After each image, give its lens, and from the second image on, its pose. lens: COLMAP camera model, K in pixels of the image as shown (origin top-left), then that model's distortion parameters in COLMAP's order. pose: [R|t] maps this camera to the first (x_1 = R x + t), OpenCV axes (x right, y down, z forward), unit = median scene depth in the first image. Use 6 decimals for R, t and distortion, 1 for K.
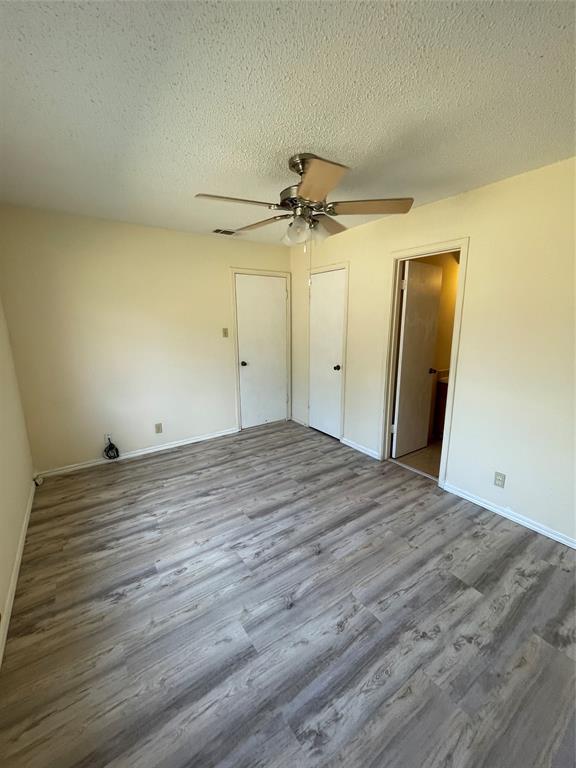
lens RADIAL K [[308.3, 0, 288.0], [0, 308.3, 384.0], [0, 0, 1]] dist [-0.001659, -0.000110]
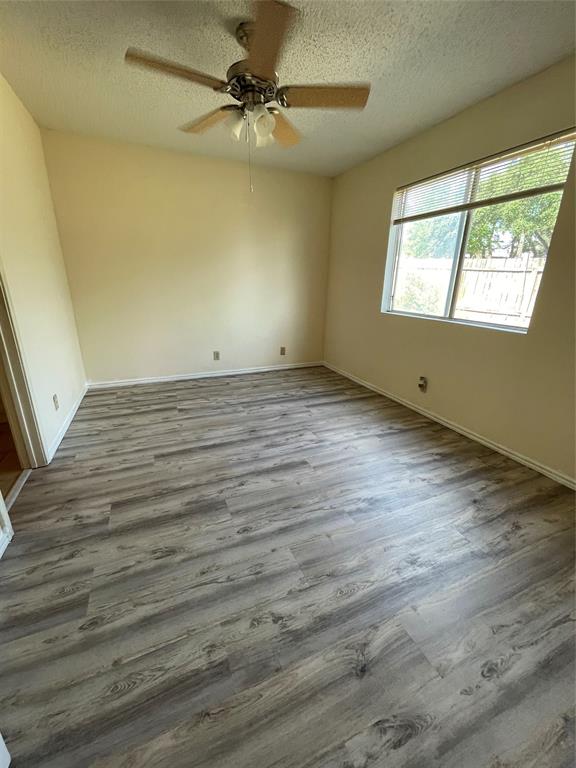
lens RADIAL K [[308.3, 0, 288.0], [0, 308.3, 384.0], [0, 0, 1]] dist [-0.001659, -0.000110]
pose [[-0.981279, -0.074795, 0.177472, -0.217664], [0.025081, 0.864029, 0.502817, -0.220124], [-0.190949, 0.497855, -0.845978, 1.690519]]
